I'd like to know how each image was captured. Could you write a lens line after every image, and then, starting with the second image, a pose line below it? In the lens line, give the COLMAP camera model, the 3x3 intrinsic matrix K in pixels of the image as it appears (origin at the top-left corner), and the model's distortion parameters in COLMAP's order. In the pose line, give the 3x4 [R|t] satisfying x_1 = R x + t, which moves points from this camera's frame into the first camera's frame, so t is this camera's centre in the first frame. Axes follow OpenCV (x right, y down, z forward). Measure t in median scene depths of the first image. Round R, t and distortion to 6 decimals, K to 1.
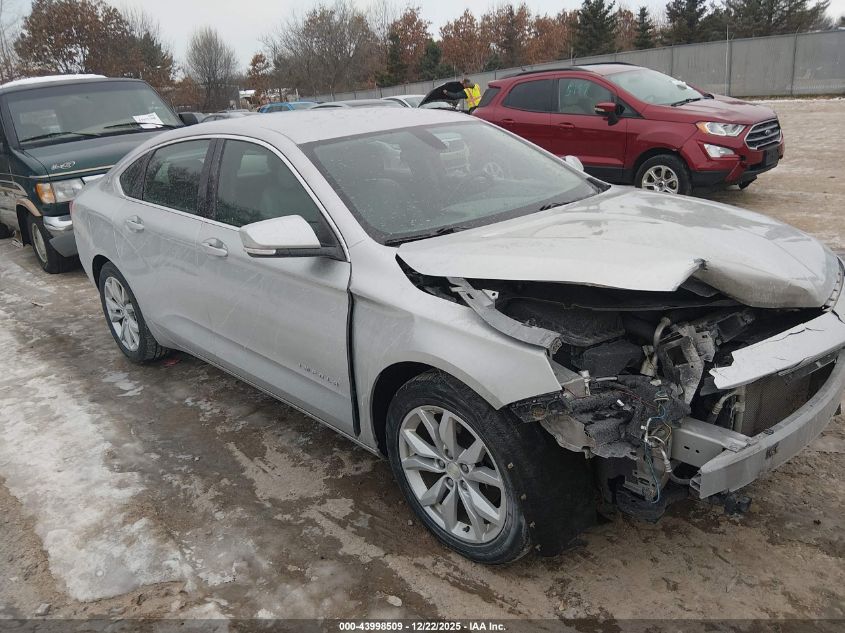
lens RADIAL K [[688.9, 0, 442.4], [0, 688.9, 313.9], [0, 0, 1]] dist [0.084896, -0.170253]
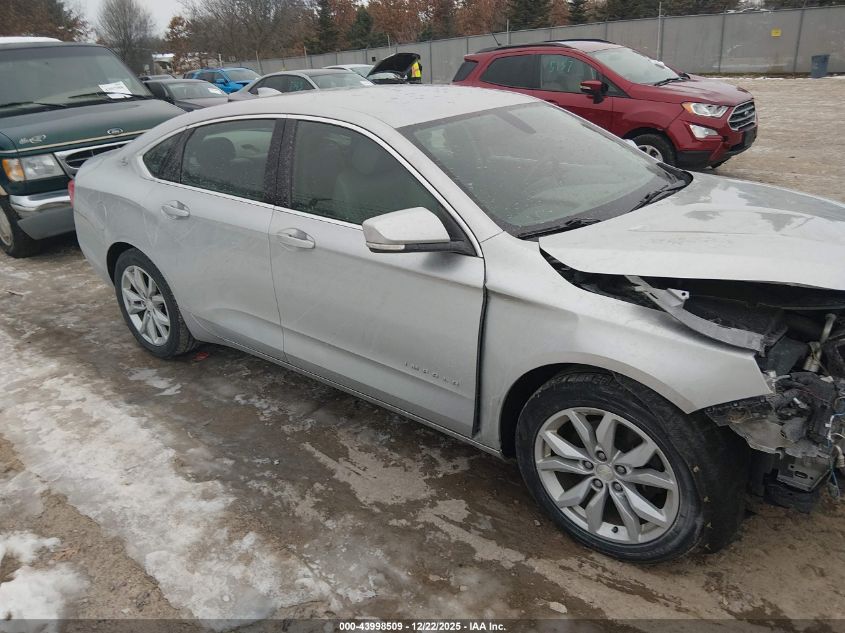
lens RADIAL K [[682.0, 0, 425.2], [0, 682.0, 319.1], [0, 0, 1]] dist [0.044010, -0.084765]
pose [[0.992177, -0.021023, 0.123054, -0.291895], [0.014523, 0.998463, 0.053486, -0.036707], [-0.123990, -0.051281, 0.990958, 0.071124]]
